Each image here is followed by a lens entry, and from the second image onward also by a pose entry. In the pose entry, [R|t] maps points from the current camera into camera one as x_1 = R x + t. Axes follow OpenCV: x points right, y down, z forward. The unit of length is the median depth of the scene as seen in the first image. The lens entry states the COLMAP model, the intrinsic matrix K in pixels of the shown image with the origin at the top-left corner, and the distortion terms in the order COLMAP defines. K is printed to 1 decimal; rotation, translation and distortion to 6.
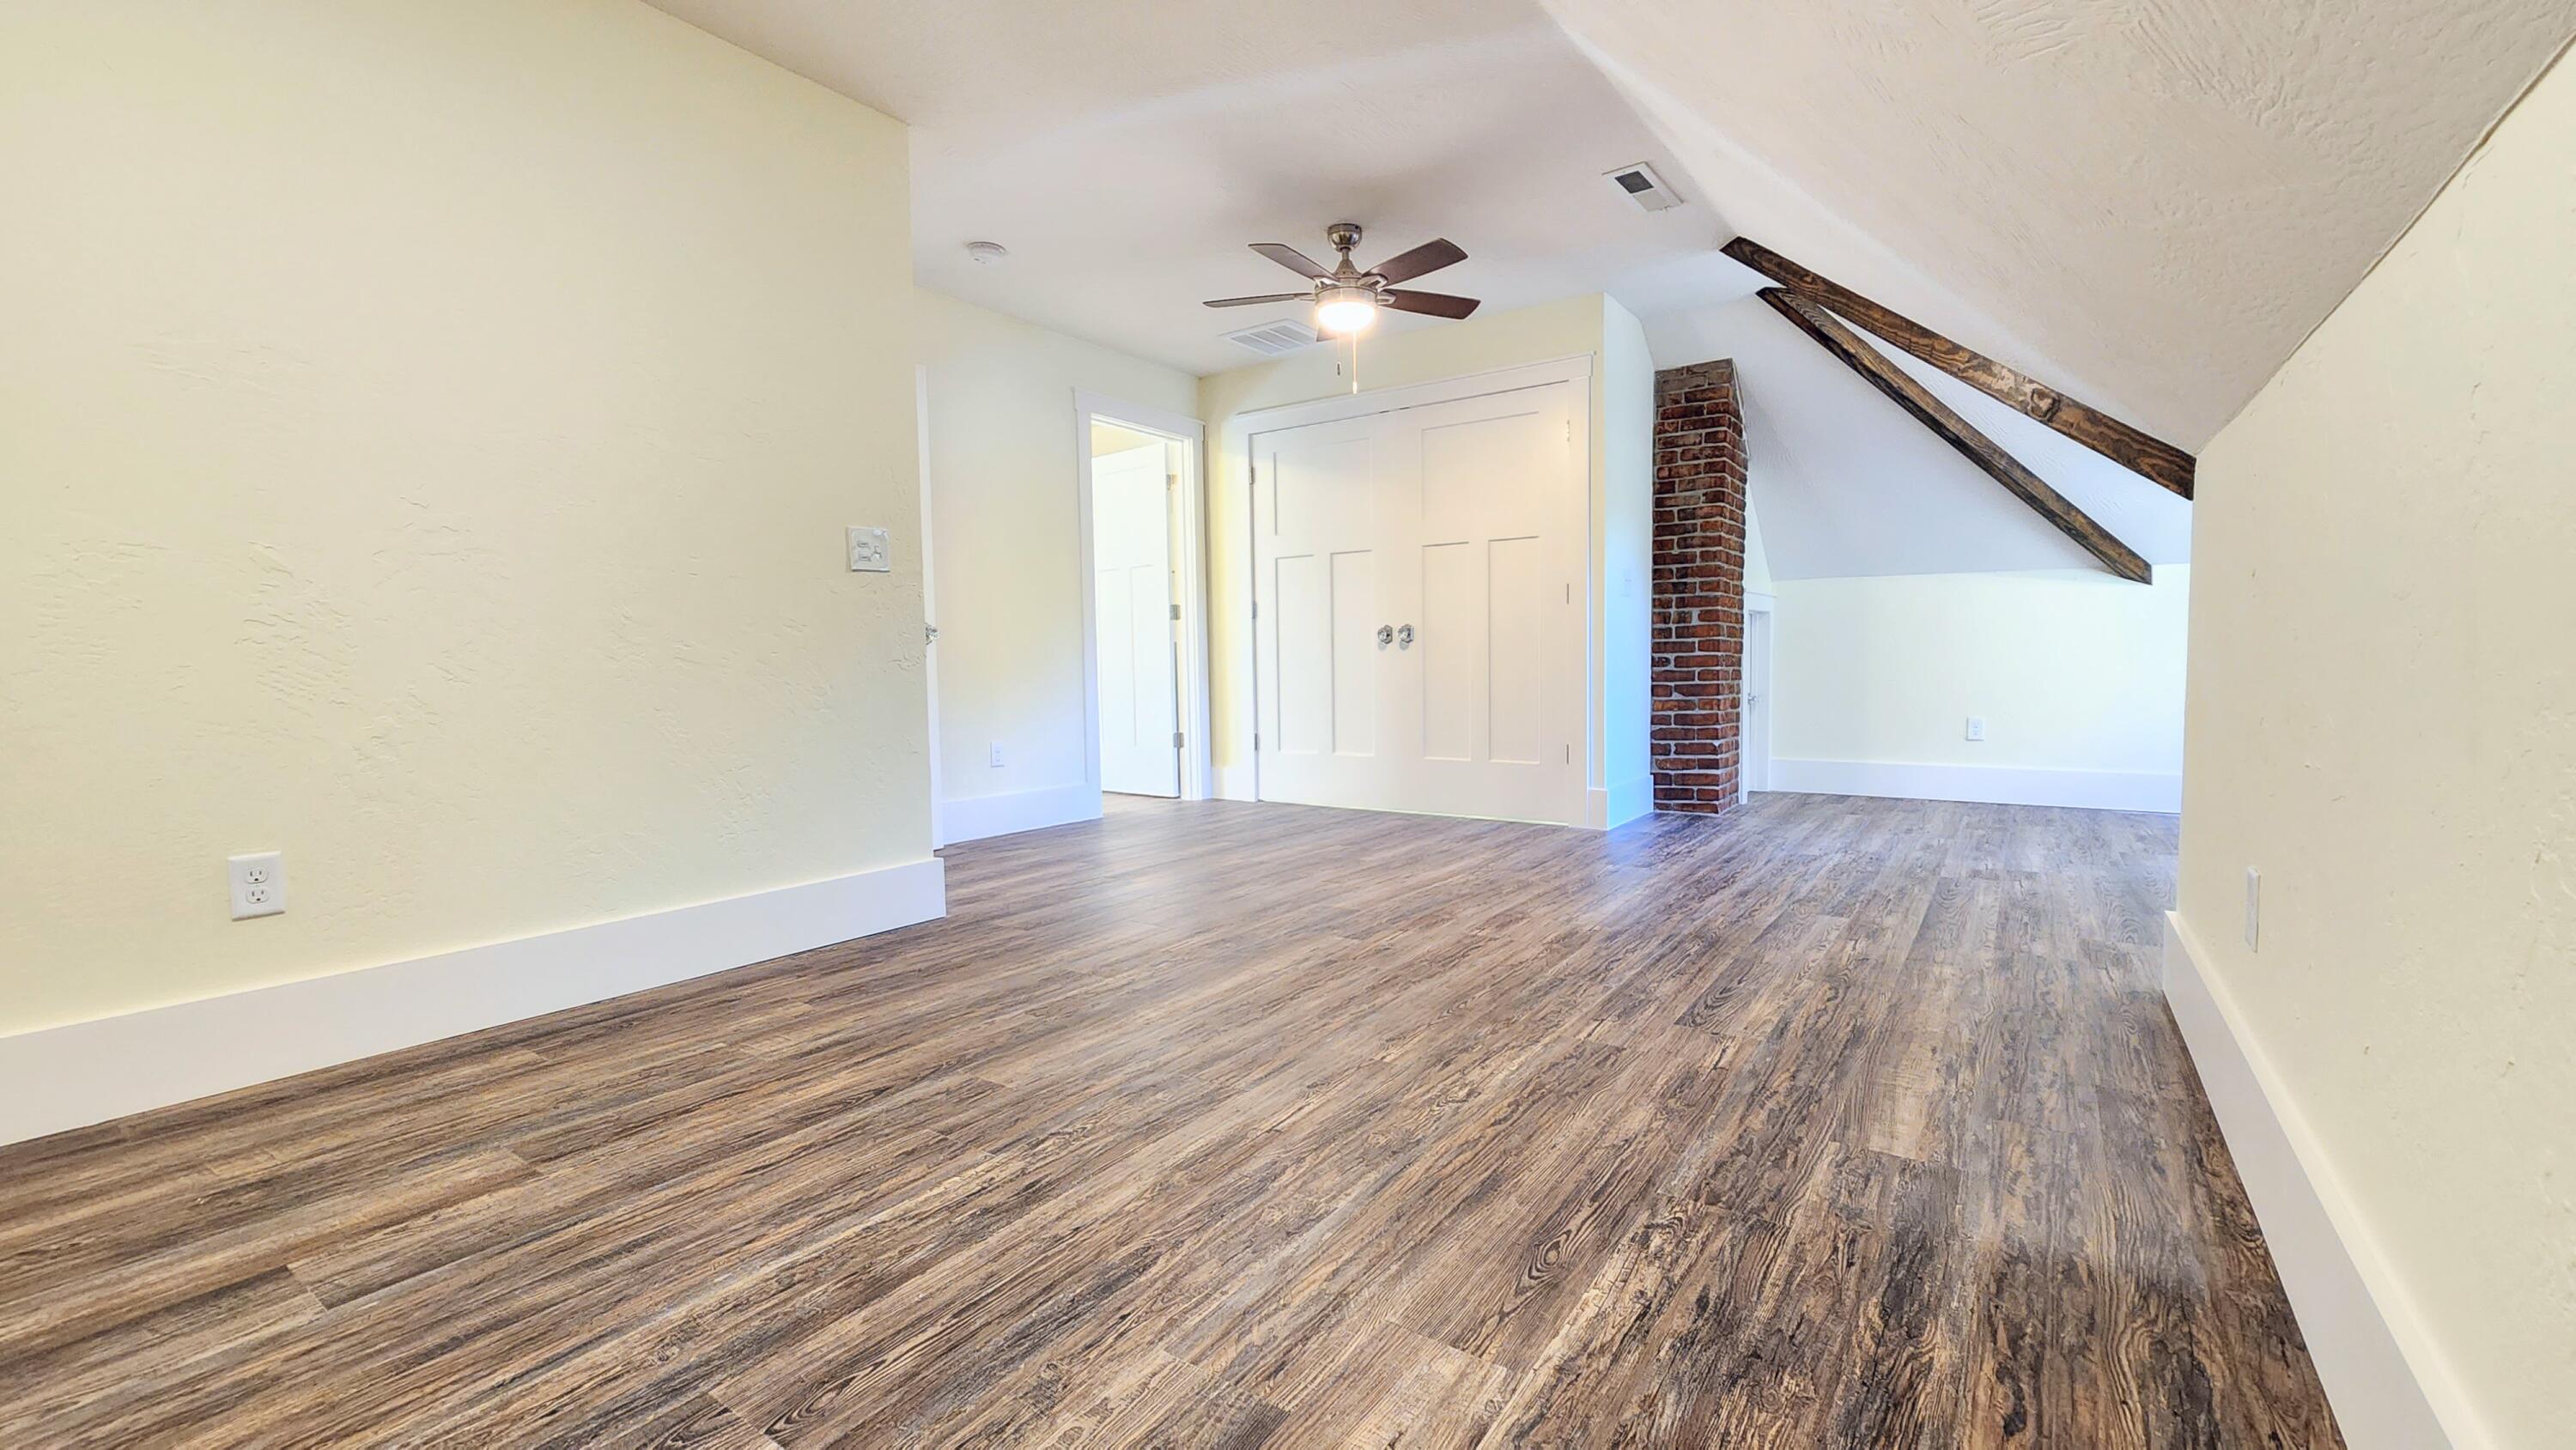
lens RADIAL K [[1042.7, 0, 1296.1], [0, 1042.7, 724.8], [0, 0, 1]] dist [0.001538, -0.000295]
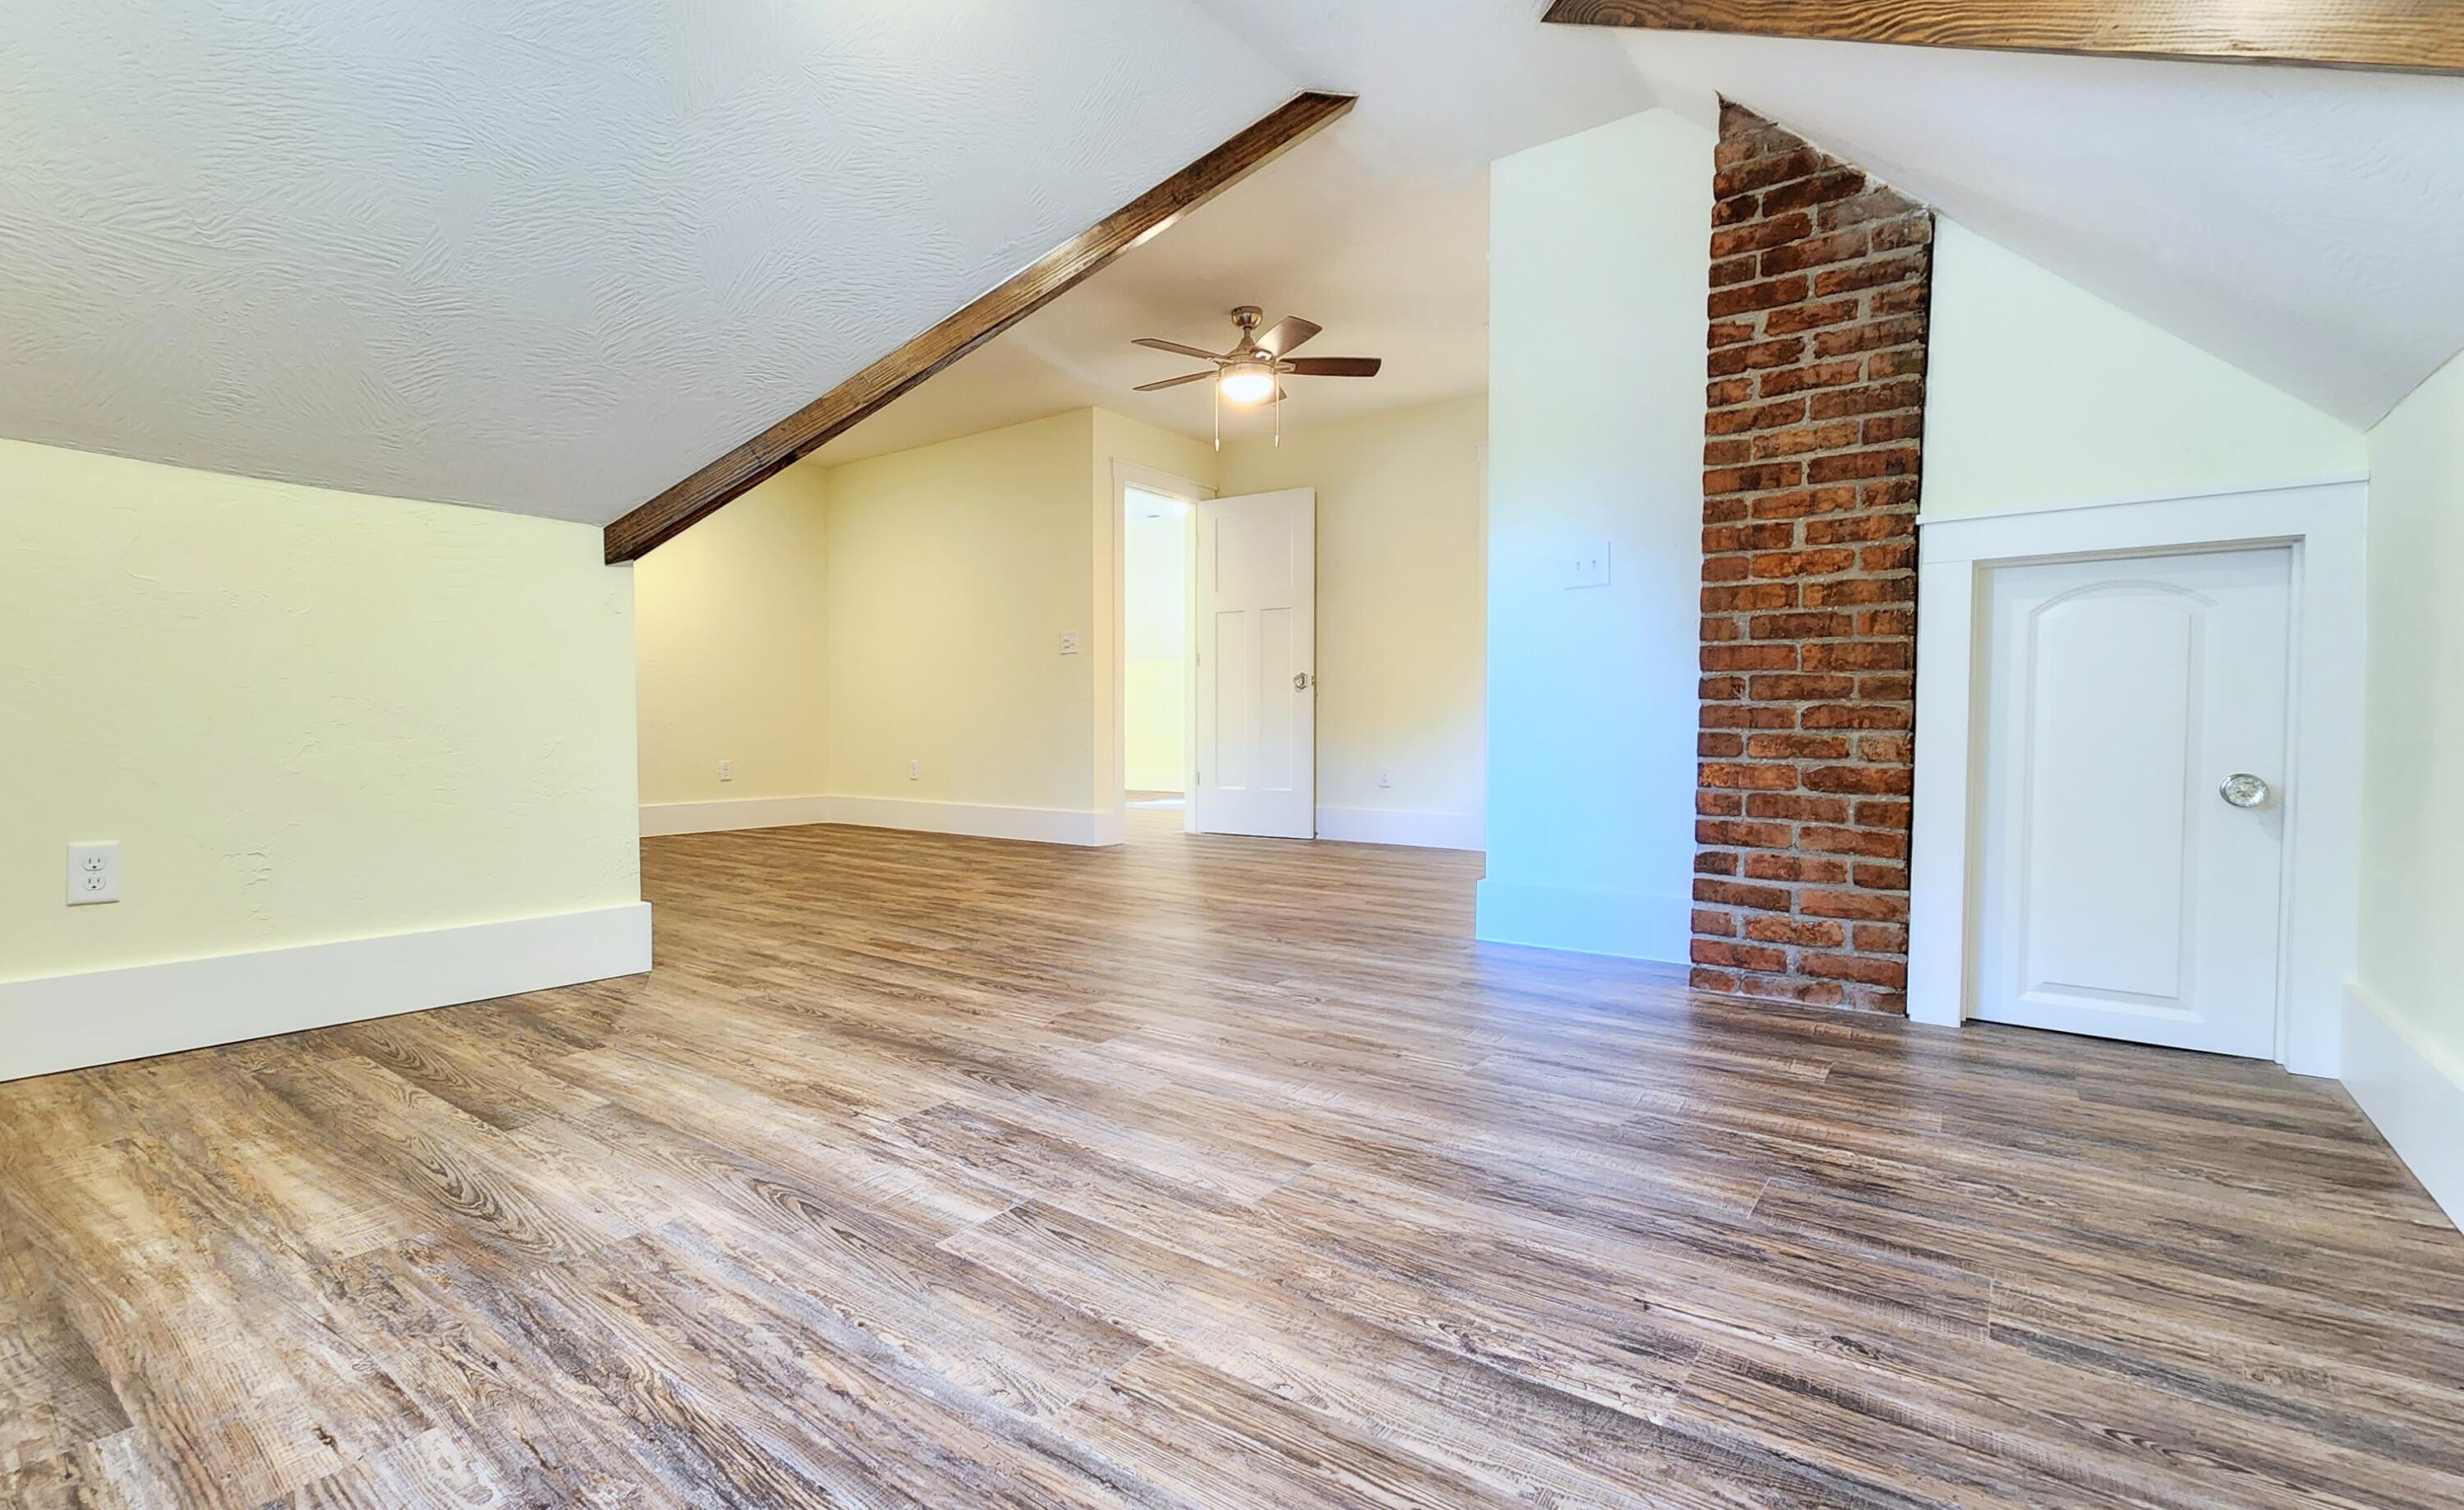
lens RADIAL K [[1096.9, 0, 1154.8], [0, 1096.9, 754.6], [0, 0, 1]] dist [0.001693, -0.000164]
pose [[-0.051135, 0.041982, -0.997809, 1.837976], [-0.059648, 0.997204, 0.045014, -0.071737], [0.996909, 0.061819, -0.048488, 1.459829]]
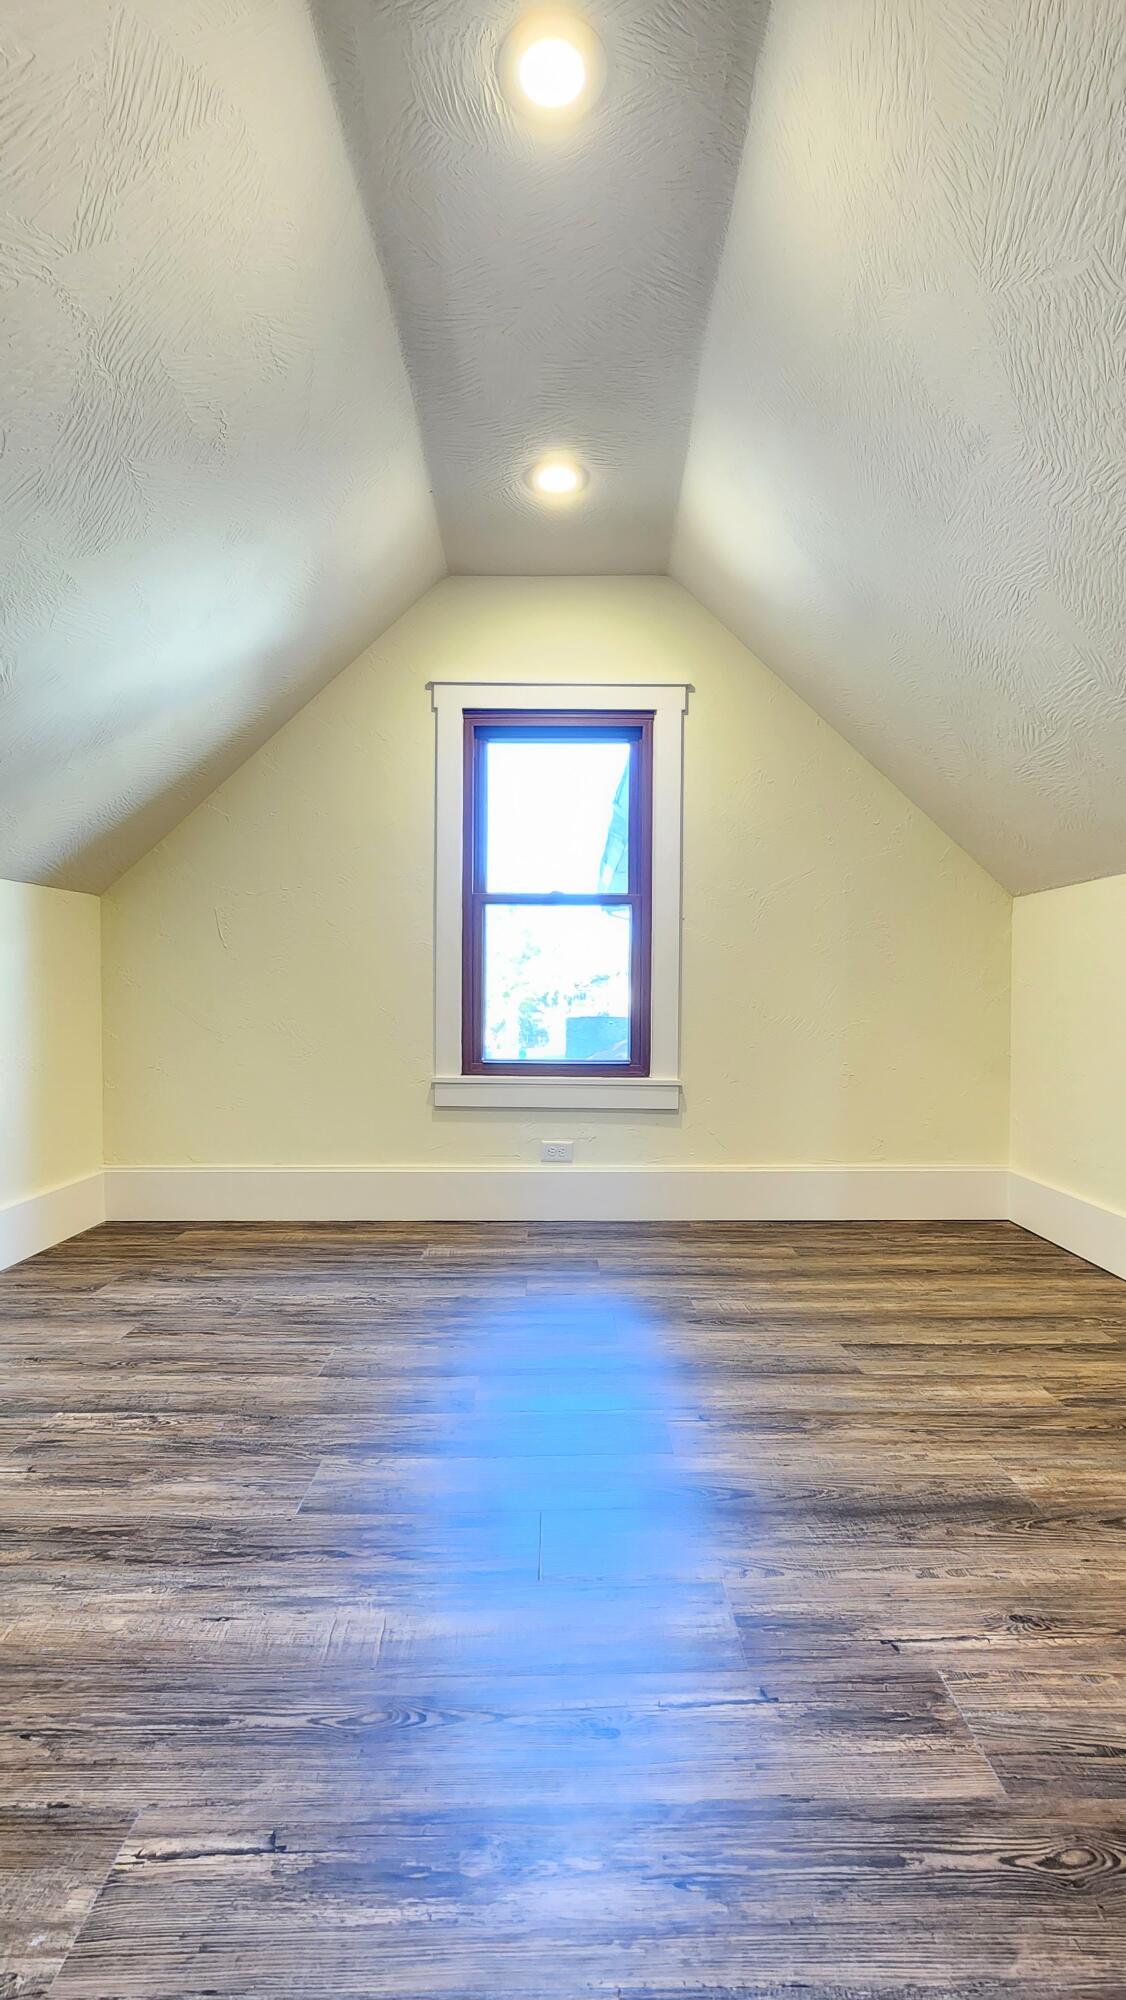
lens RADIAL K [[922.4, 0, 561.9], [0, 922.4, 1012.5], [0, 0, 1]] dist [0.000325, 0.000067]
pose [[-0.580118, 0.002260, 0.814529, 0.655170], [0.058425, 0.997536, 0.038844, -0.132624], [-0.812434, 0.070123, -0.578821, 1.709866]]
